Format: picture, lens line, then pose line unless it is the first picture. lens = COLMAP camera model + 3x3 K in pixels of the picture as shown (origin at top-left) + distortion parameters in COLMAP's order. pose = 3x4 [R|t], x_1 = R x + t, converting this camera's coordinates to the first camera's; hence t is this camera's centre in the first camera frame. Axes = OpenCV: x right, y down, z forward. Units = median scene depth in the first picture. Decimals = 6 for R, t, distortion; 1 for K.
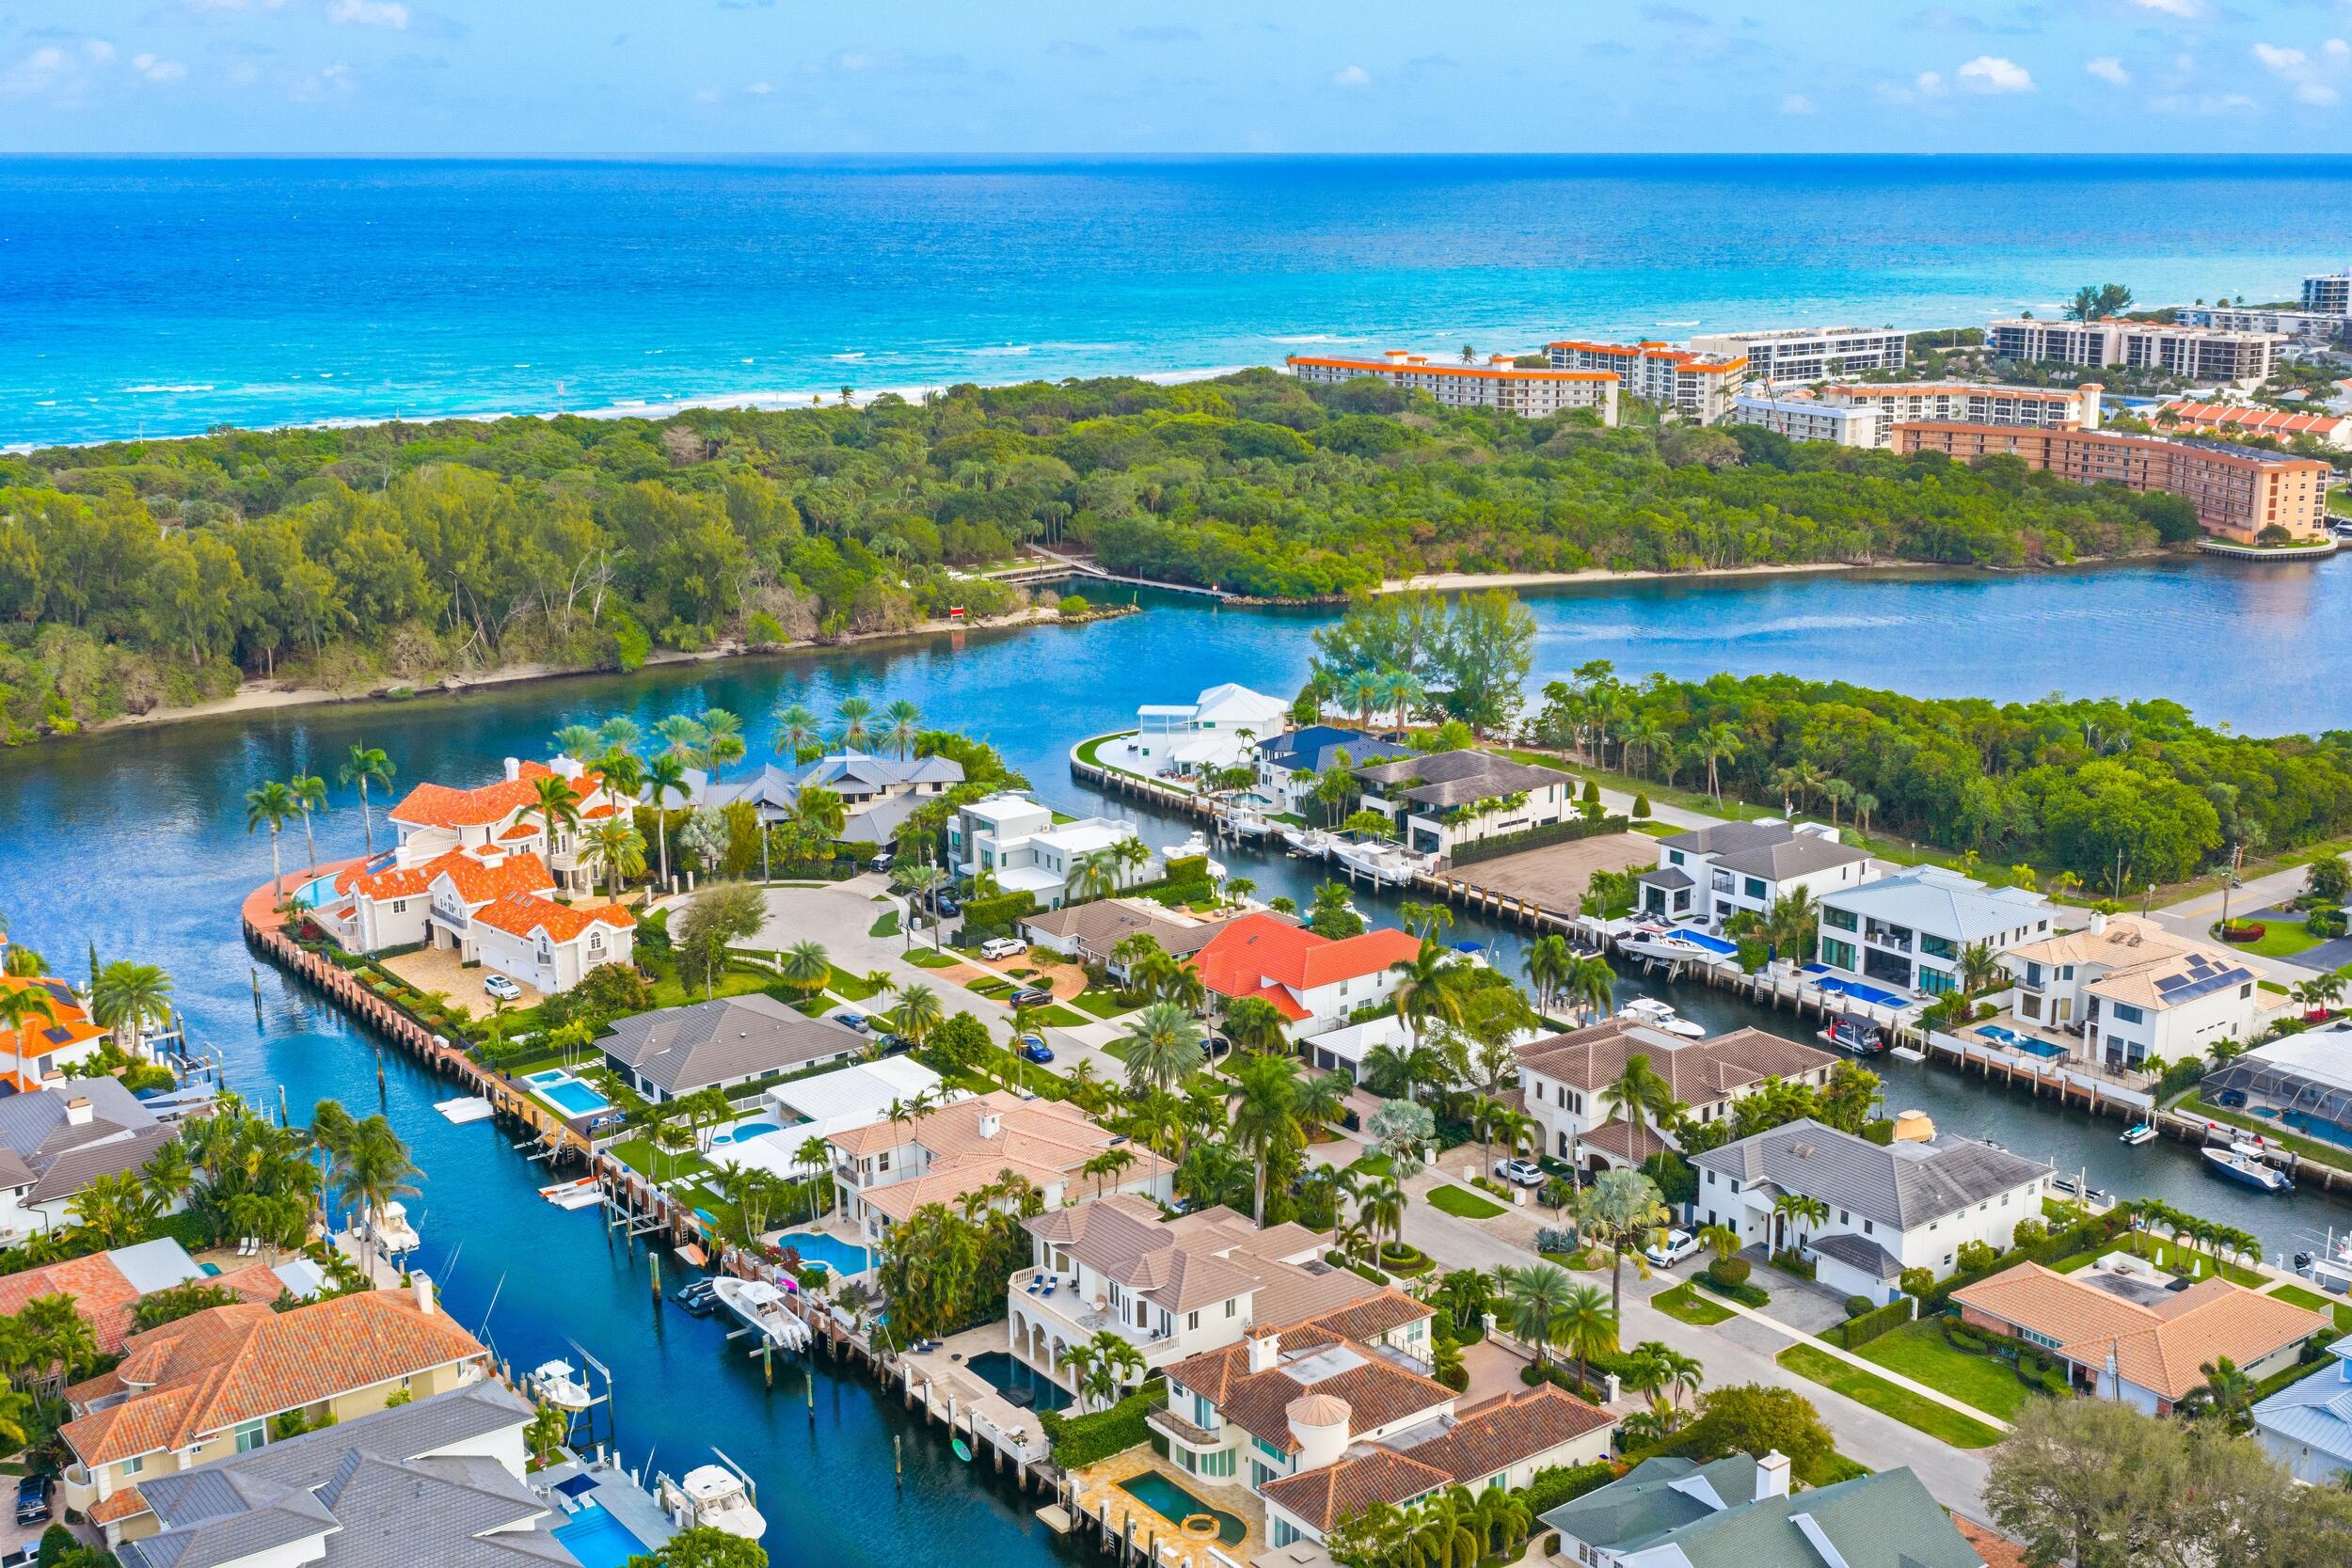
lens RADIAL K [[2621.0, 0, 1136.5], [0, 2621.0, 784.1], [0, 0, 1]] dist [0.027303, -0.012296]
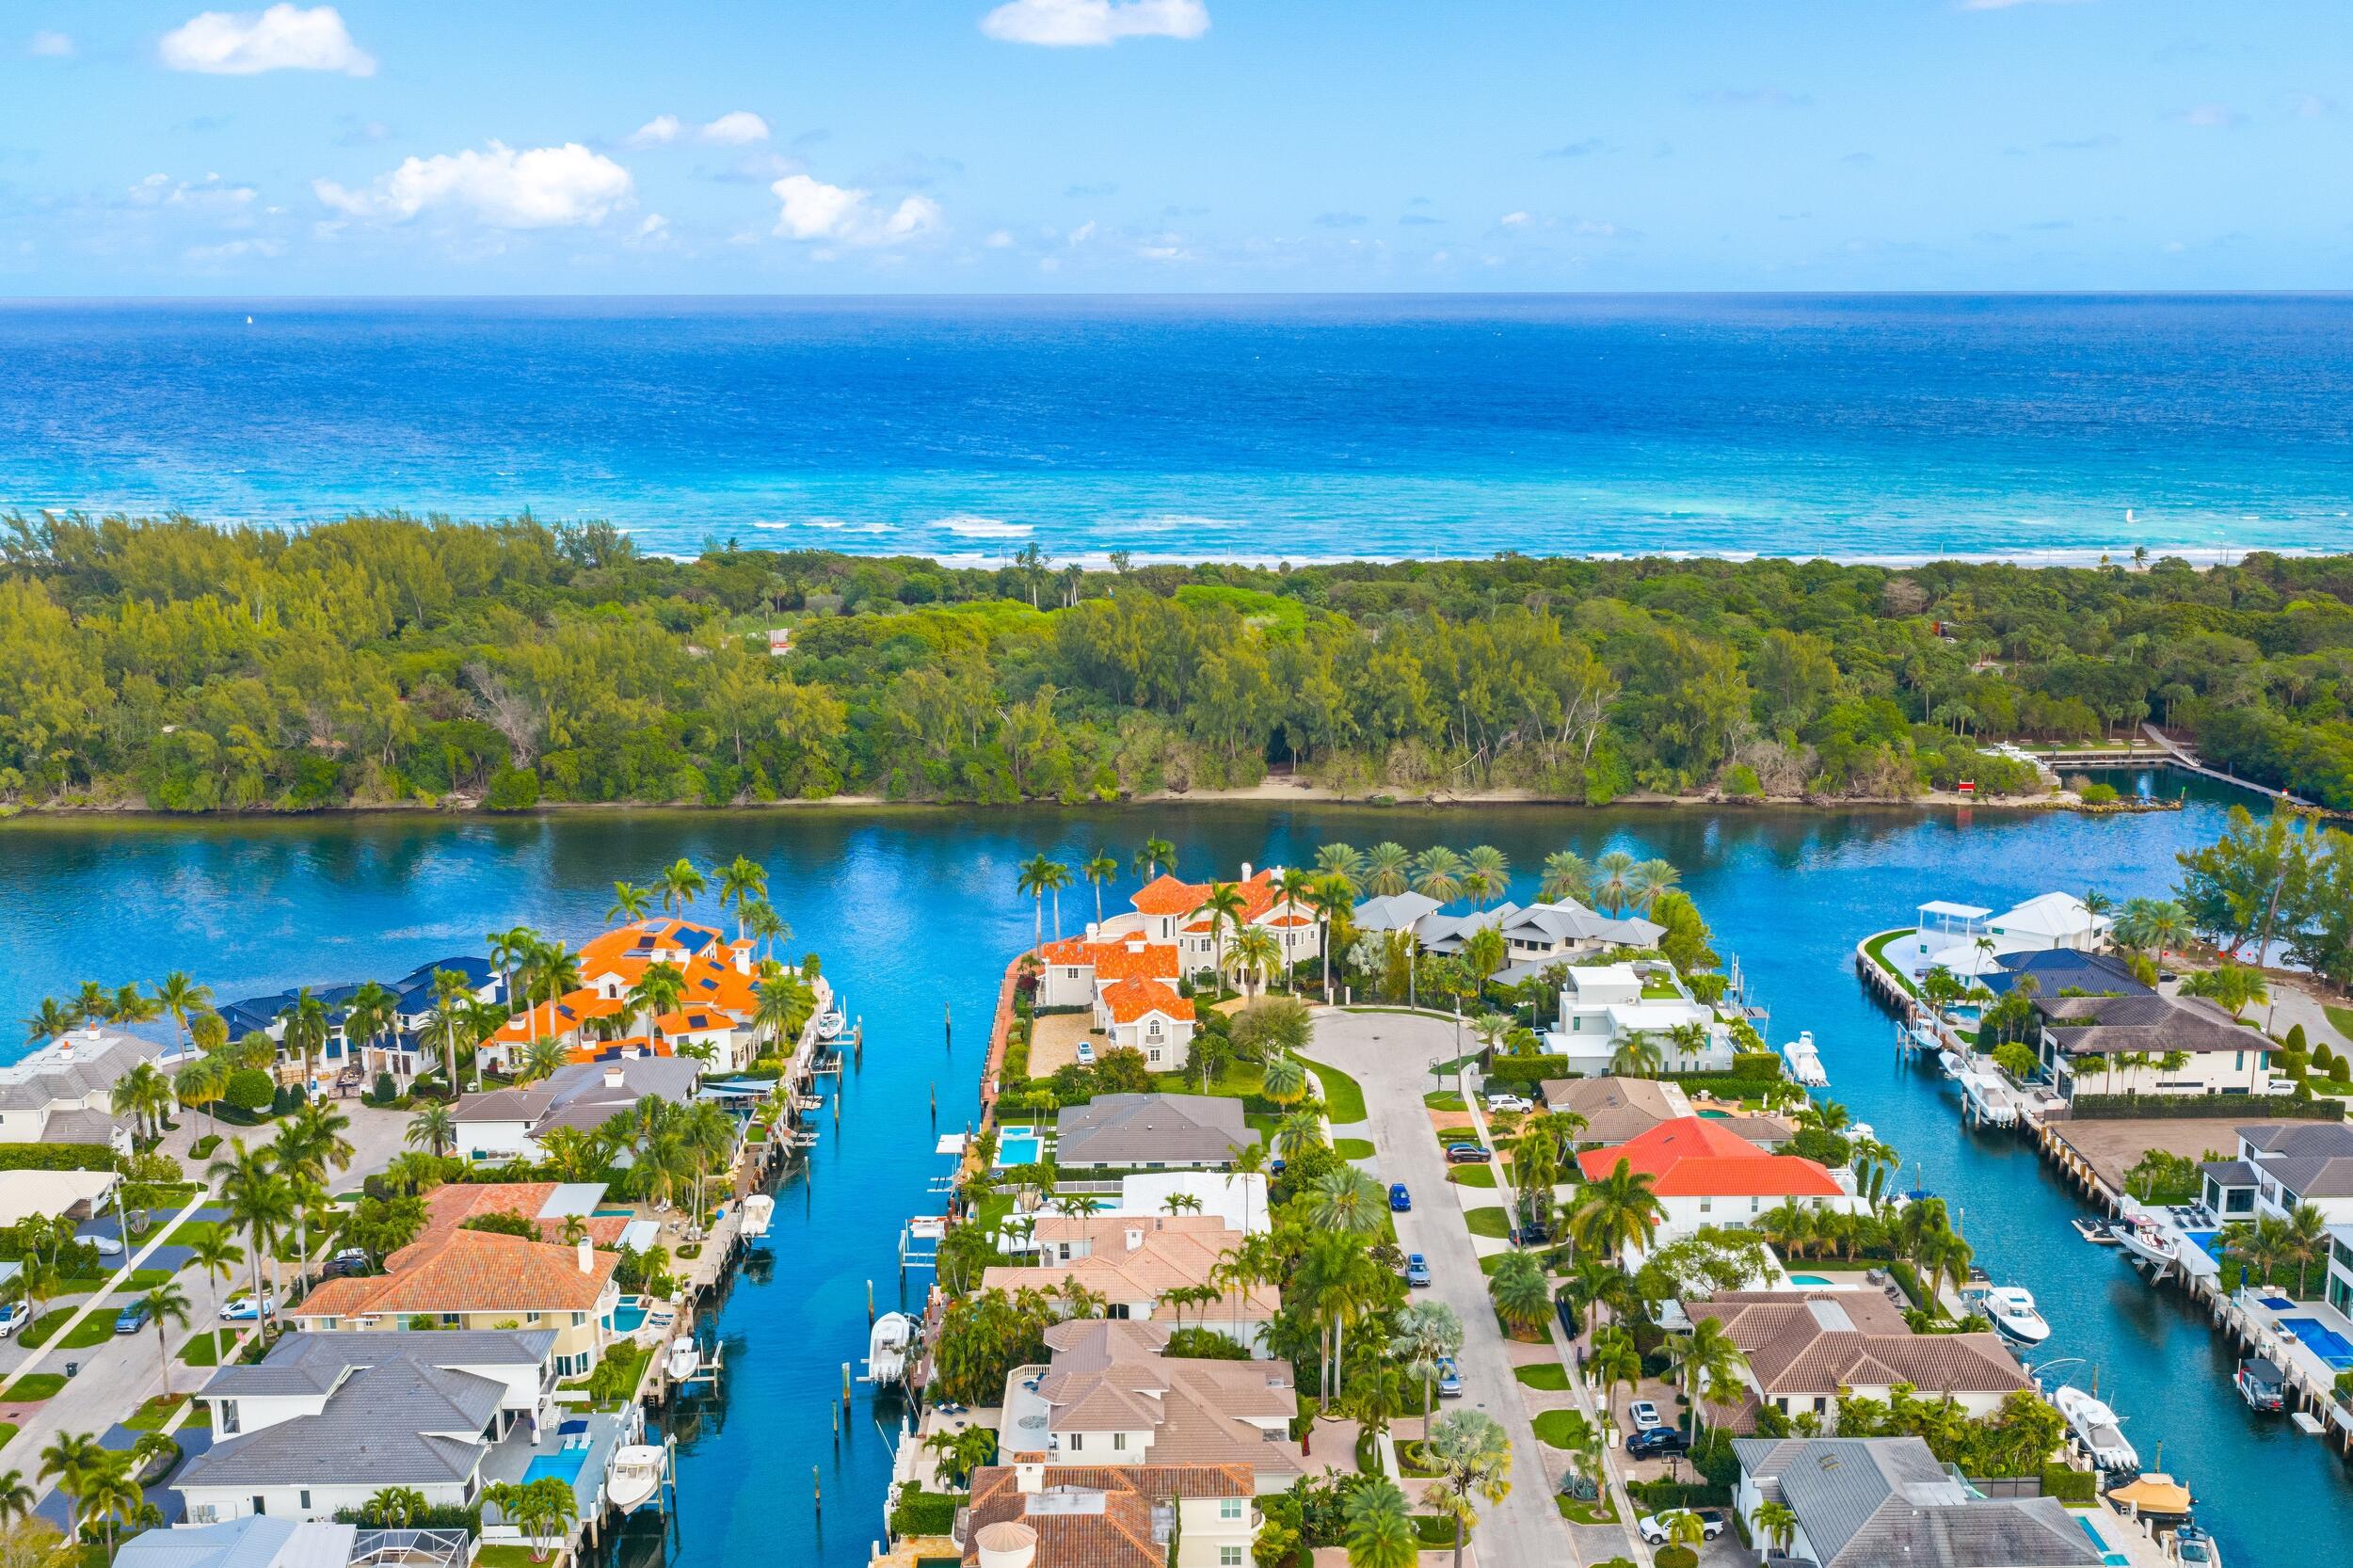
lens RADIAL K [[2489.5, 0, 1116.4], [0, 2489.5, 875.3], [0, 0, 1]] dist [0.024325, -0.010910]
pose [[0.800603, 0.135394, -0.583697, 0.373573], [-0.138517, 0.989570, 0.039549, -0.042944], [0.582964, 0.049189, 0.811007, 0.102363]]
